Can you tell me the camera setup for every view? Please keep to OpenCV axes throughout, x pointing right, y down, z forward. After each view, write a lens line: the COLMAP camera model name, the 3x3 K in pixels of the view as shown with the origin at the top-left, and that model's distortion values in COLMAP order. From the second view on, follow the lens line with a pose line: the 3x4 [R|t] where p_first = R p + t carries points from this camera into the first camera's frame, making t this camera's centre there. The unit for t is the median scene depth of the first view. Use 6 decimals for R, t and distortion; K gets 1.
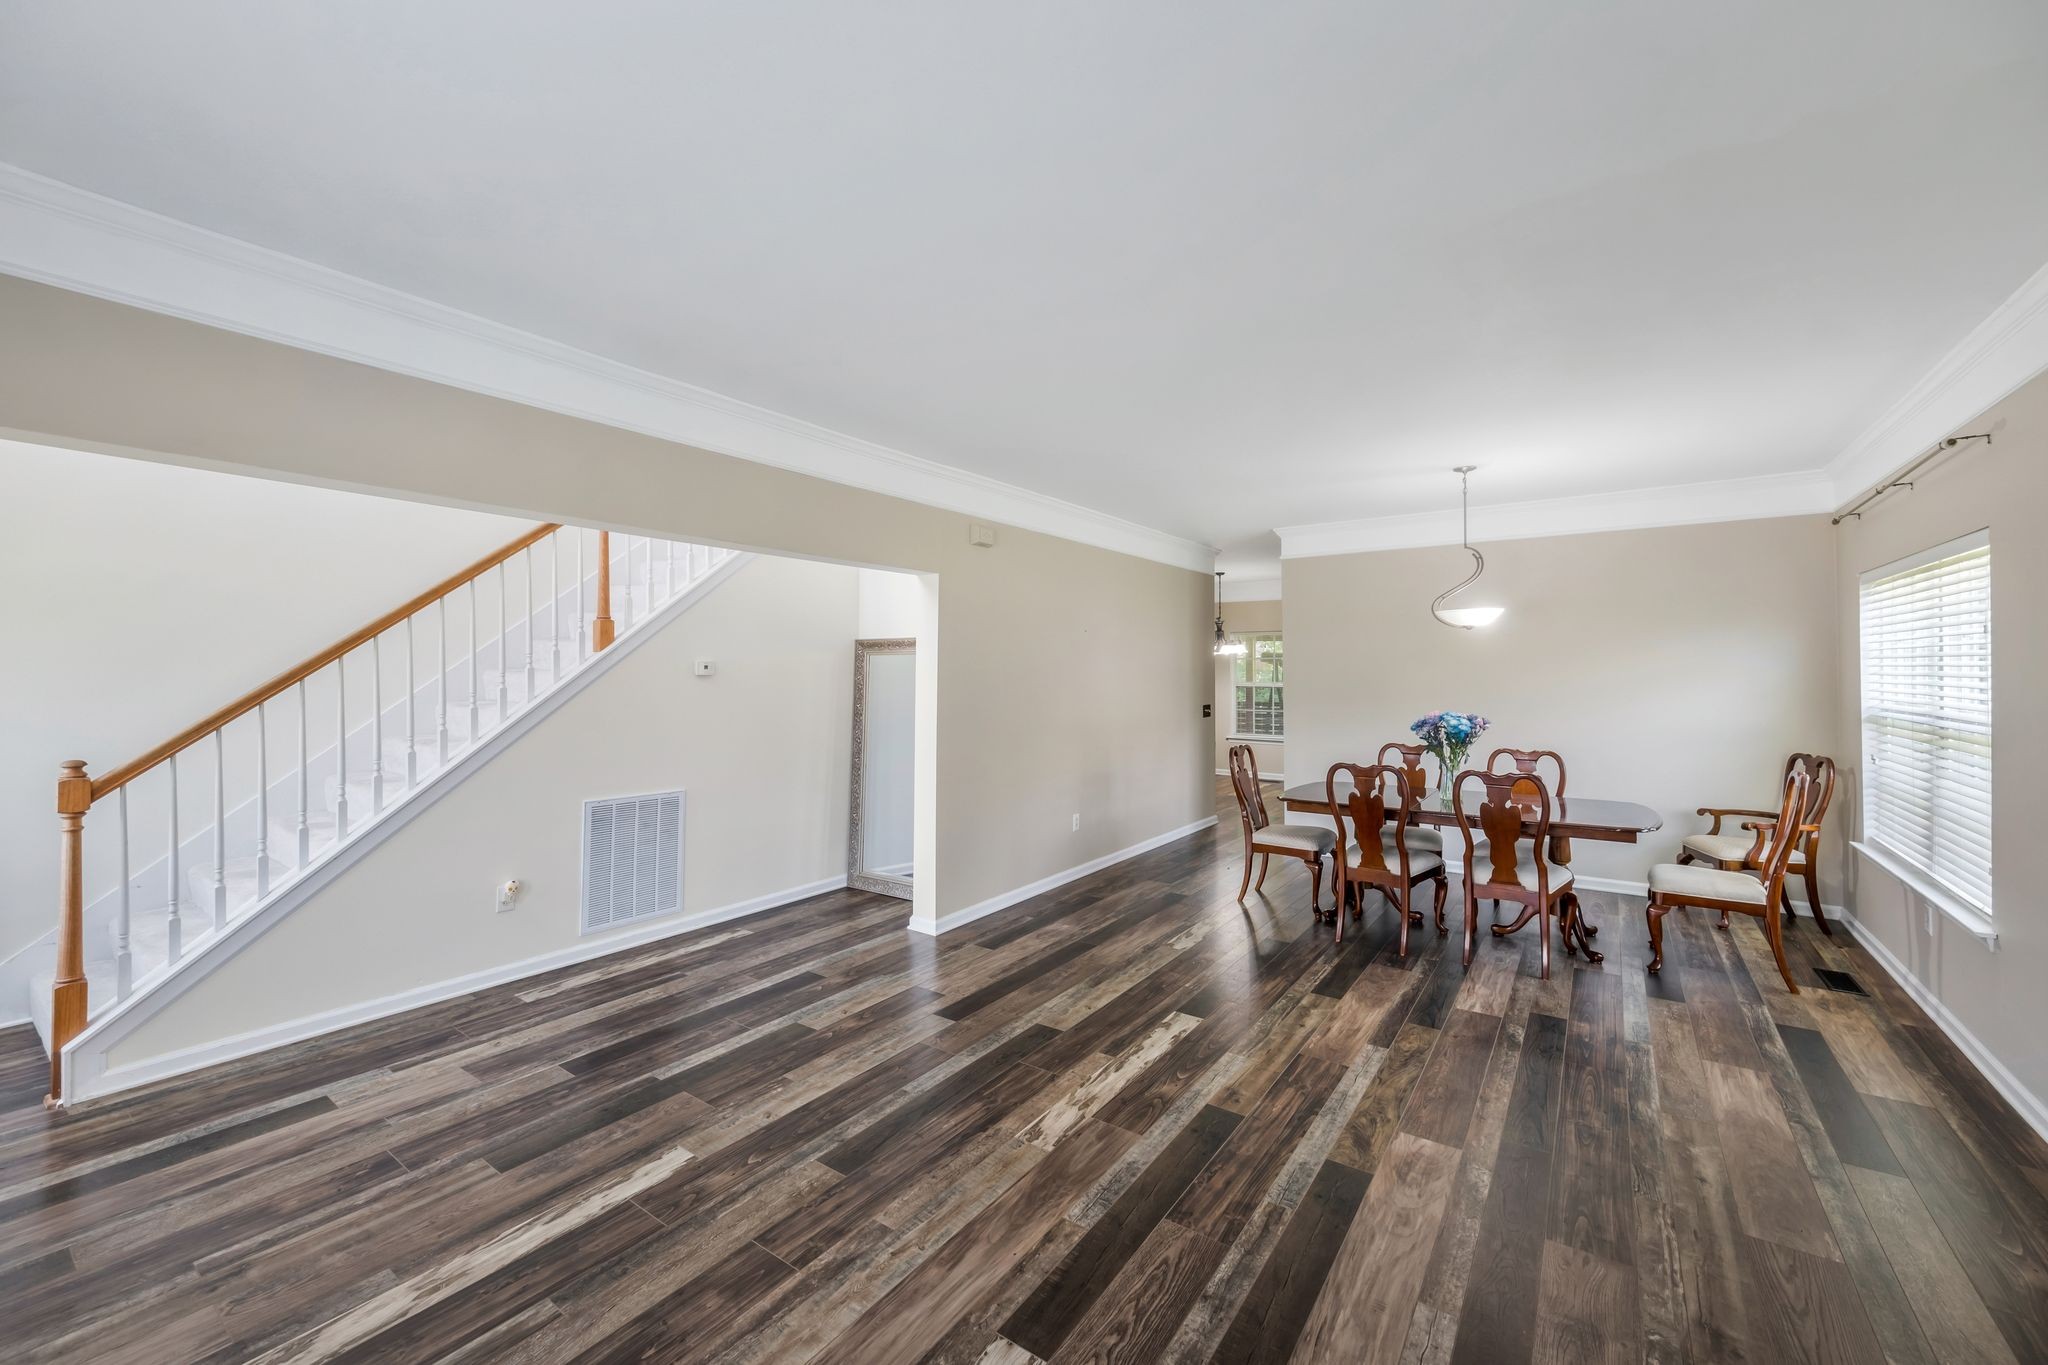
lens RADIAL K [[818.5, 0, 1026.0], [0, 818.5, 650.4], [0, 0, 1]] dist [0.000939, -0.000279]
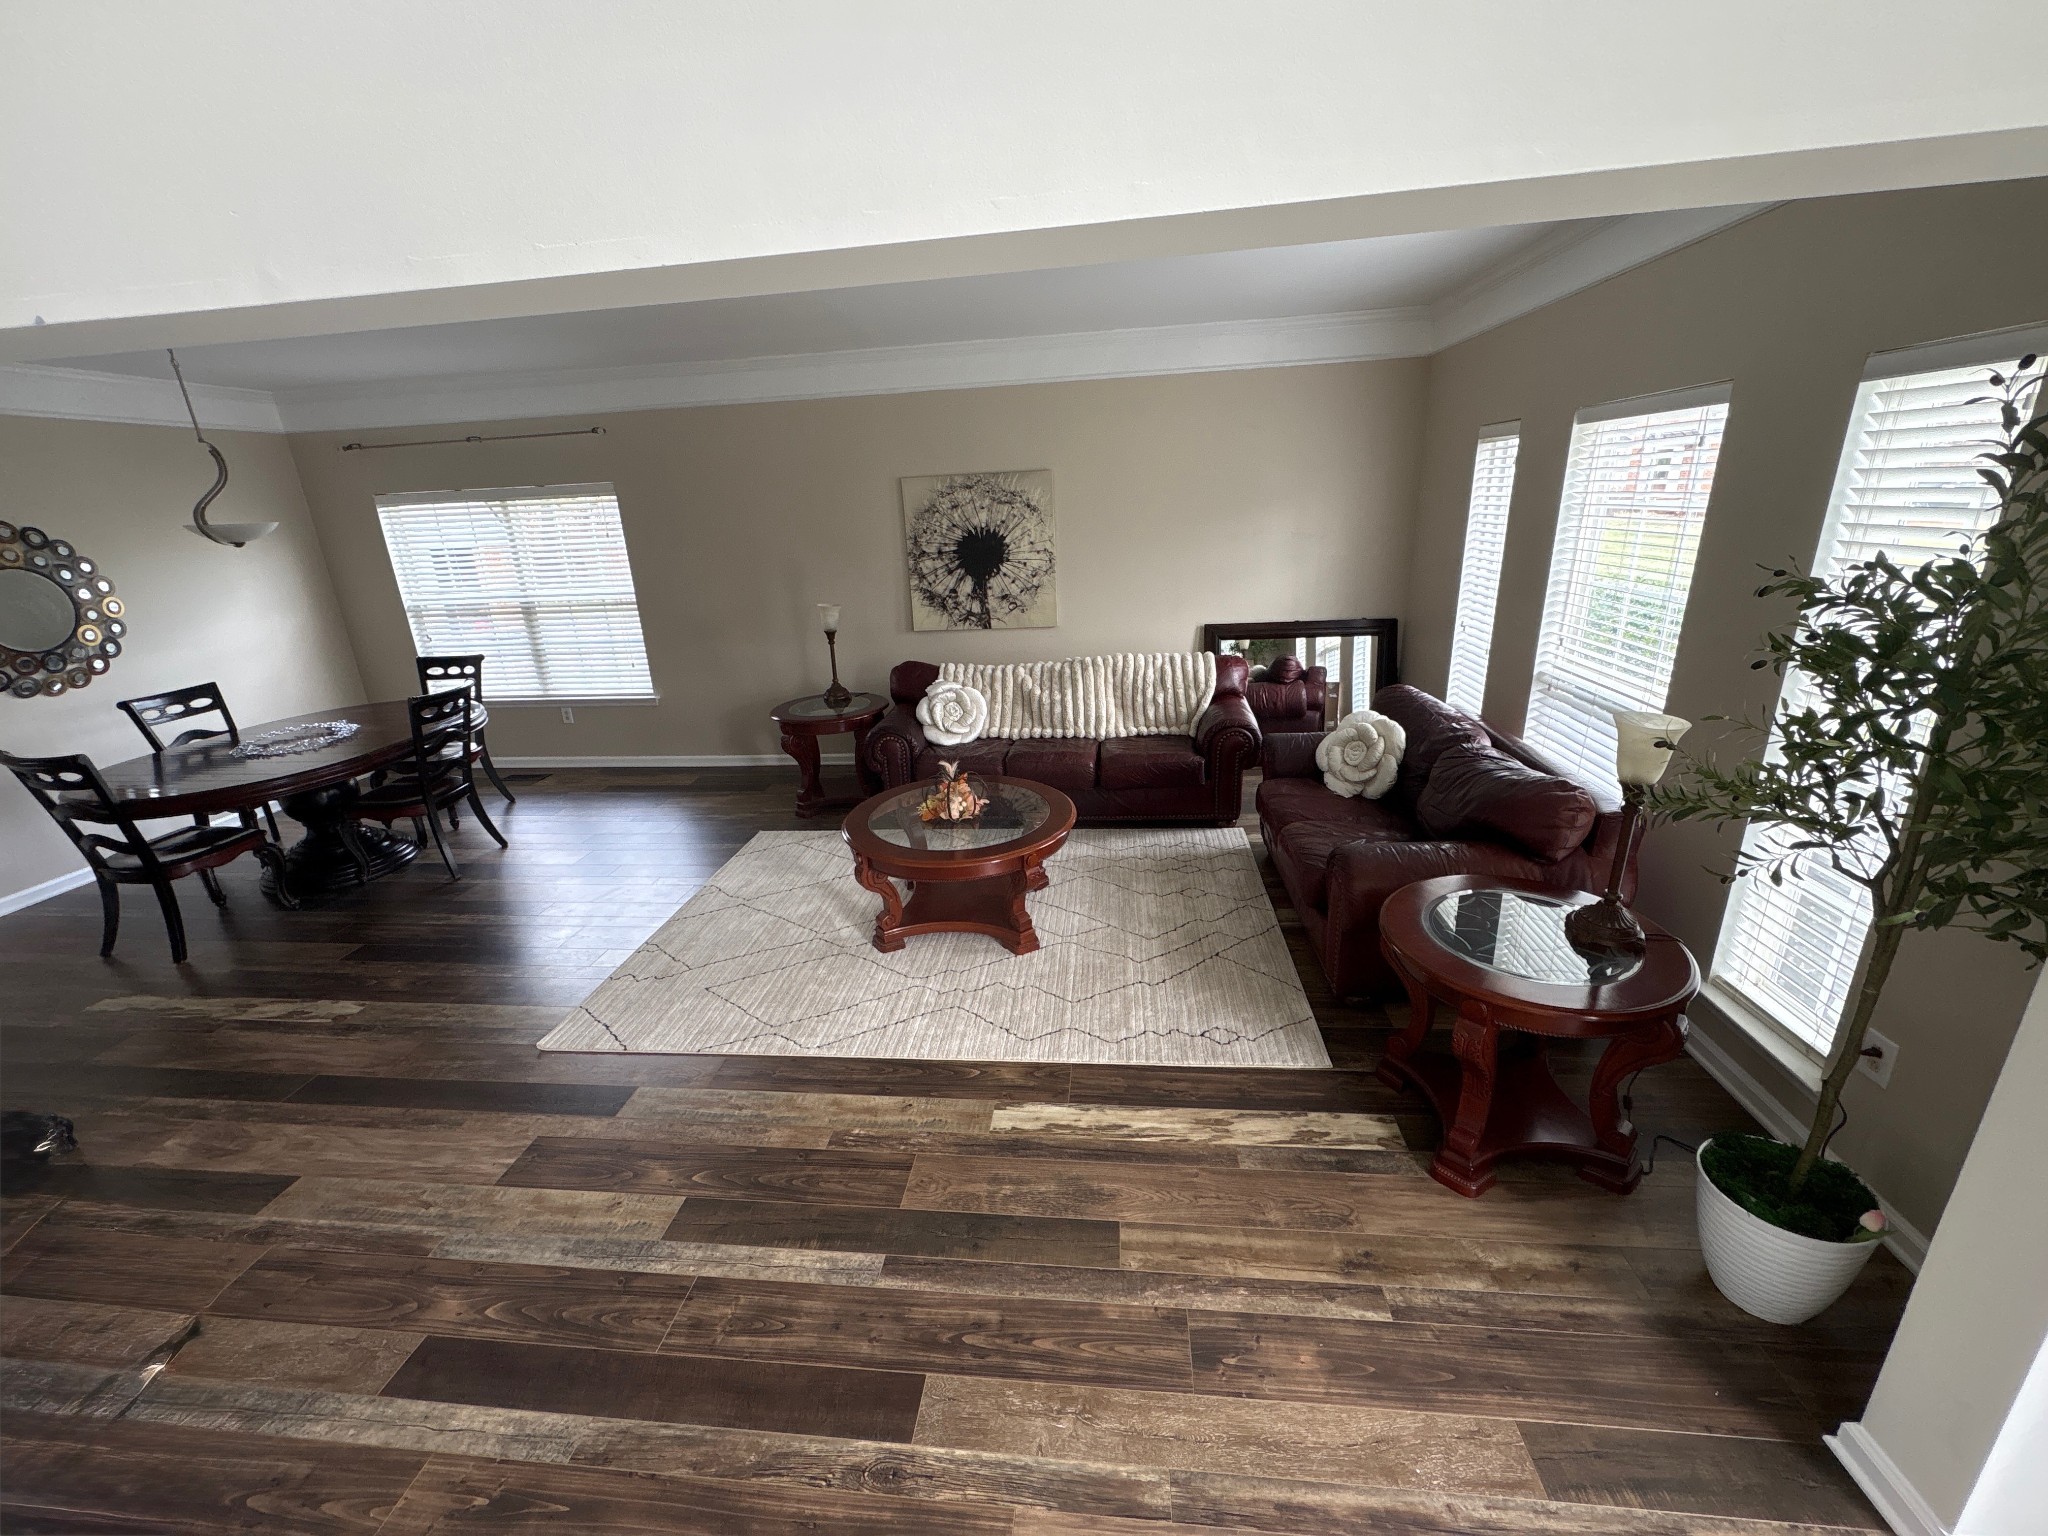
lens RADIAL K [[813.9, 0, 1027.3], [0, 813.9, 770.3], [0, 0, 1]] dist [0.000626, 0.000481]
pose [[-0.492011, -0.255775, 0.832168, -0.862175], [0.024129, 0.951495, 0.306717, -0.064403], [-0.870254, 0.170987, -0.461975, 1.015021]]
